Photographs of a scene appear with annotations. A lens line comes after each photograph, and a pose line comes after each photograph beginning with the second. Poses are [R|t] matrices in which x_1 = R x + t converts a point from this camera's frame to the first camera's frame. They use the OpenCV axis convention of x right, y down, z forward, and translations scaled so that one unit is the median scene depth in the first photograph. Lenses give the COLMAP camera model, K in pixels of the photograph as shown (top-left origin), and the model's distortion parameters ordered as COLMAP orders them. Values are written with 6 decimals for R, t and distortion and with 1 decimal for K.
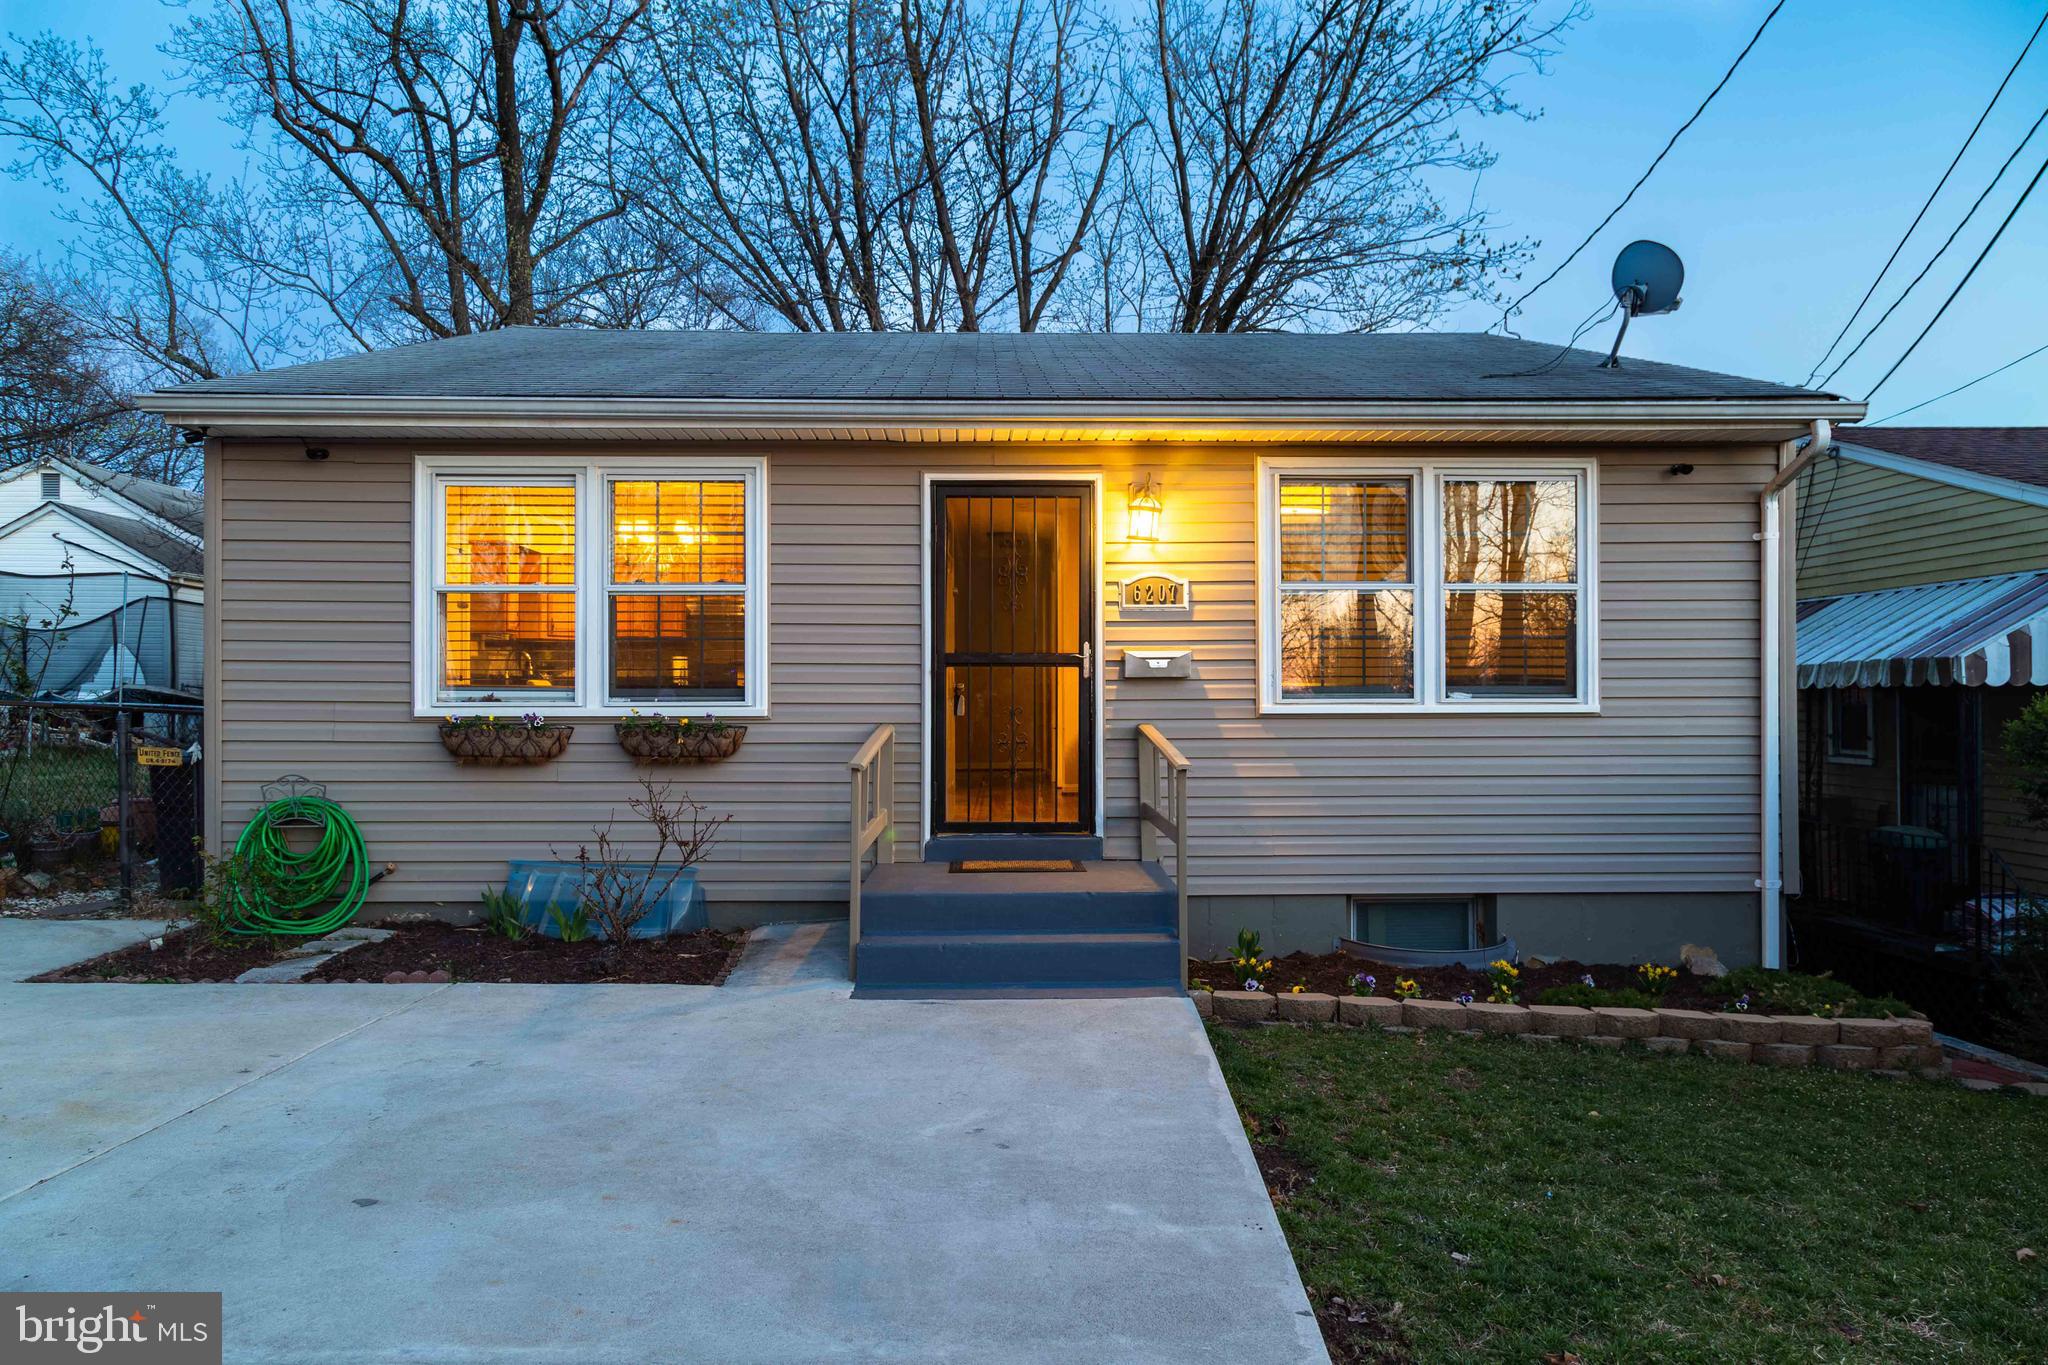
lens RADIAL K [[1356.9, 0, 1033.3], [0, 1356.9, 692.3], [0, 0, 1]] dist [0.008929, 0.000345]
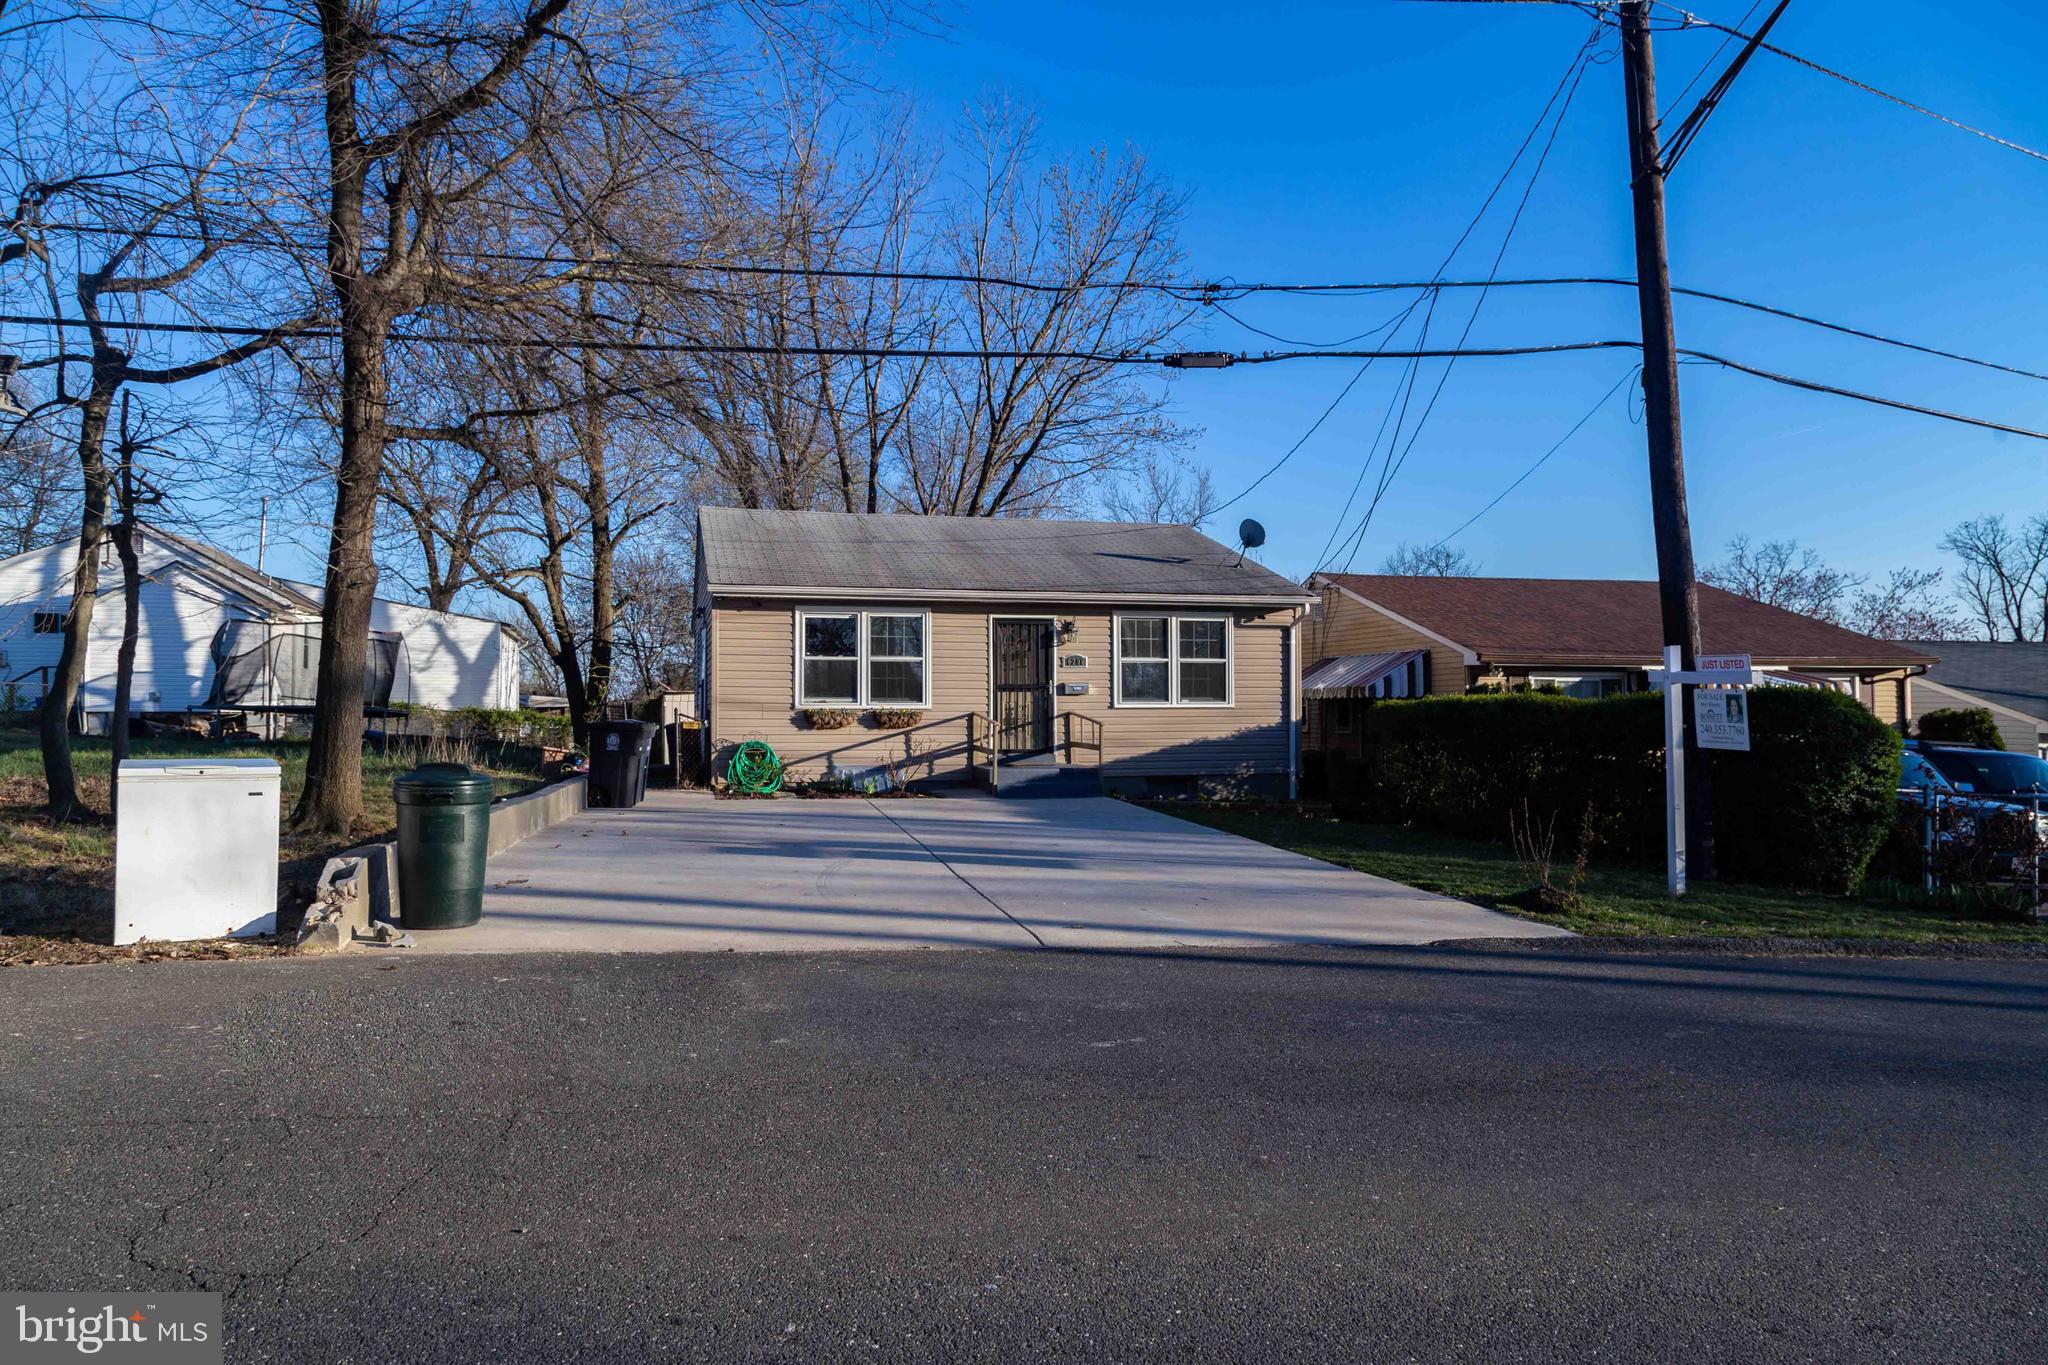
lens RADIAL K [[1365.3, 0, 1003.3], [0, 1365.3, 711.9], [0, 0, 1]] dist [0.007909, 0.001197]
pose [[0.976303, -0.001735, 0.216401, -0.529330], [0.000395, 0.999980, 0.006237, 0.006539], [-0.216408, -0.006003, 0.976285, -1.328415]]
